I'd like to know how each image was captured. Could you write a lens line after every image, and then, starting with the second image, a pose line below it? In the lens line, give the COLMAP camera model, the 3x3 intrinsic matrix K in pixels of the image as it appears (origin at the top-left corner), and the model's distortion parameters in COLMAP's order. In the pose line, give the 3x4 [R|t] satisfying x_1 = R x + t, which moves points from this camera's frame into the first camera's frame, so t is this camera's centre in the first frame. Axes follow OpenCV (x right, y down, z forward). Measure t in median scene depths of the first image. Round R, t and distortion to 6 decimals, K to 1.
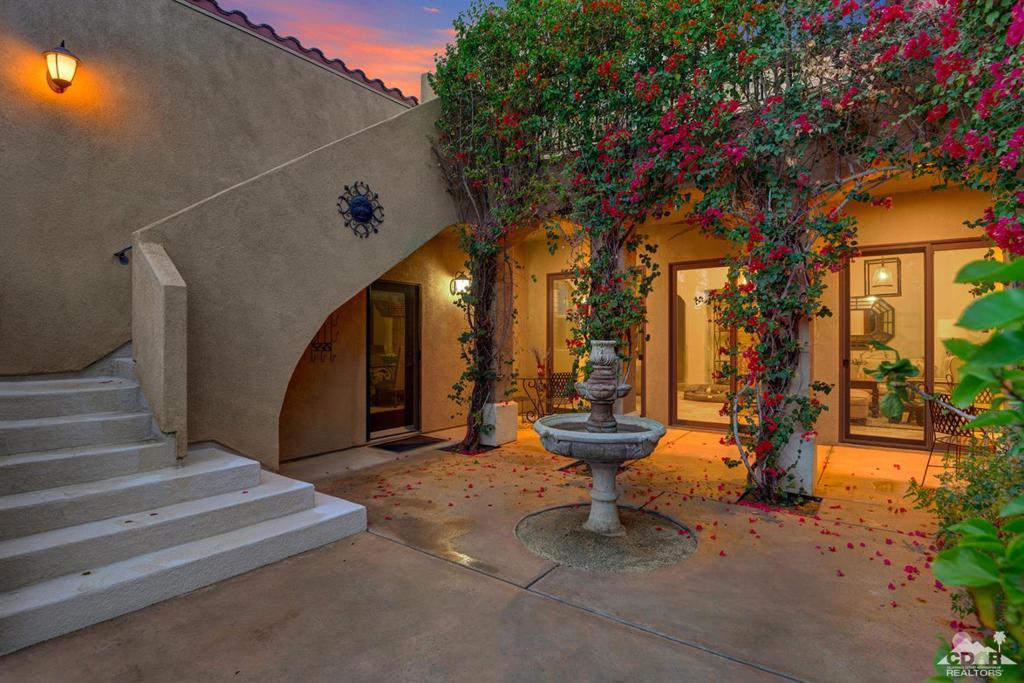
lens RADIAL K [[498.5, 0, 512.0], [0, 498.5, 341.5], [0, 0, 1]] dist [-0.048280, -0.000437]
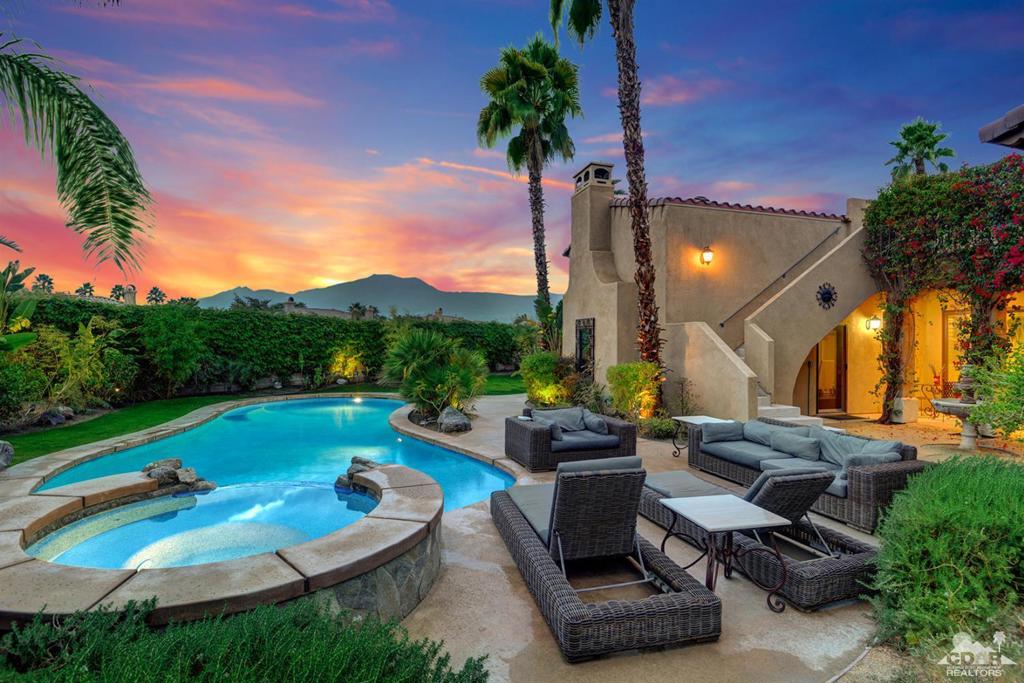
lens RADIAL K [[498.5, 0, 512.0], [0, 498.5, 341.5], [0, 0, 1]] dist [-0.048280, -0.000437]
pose [[0.781234, 0.001881, -0.624236, -0.047489], [-0.009192, 0.999922, -0.008490, -0.039227], [0.624171, 0.012370, 0.781190, -1.100371]]
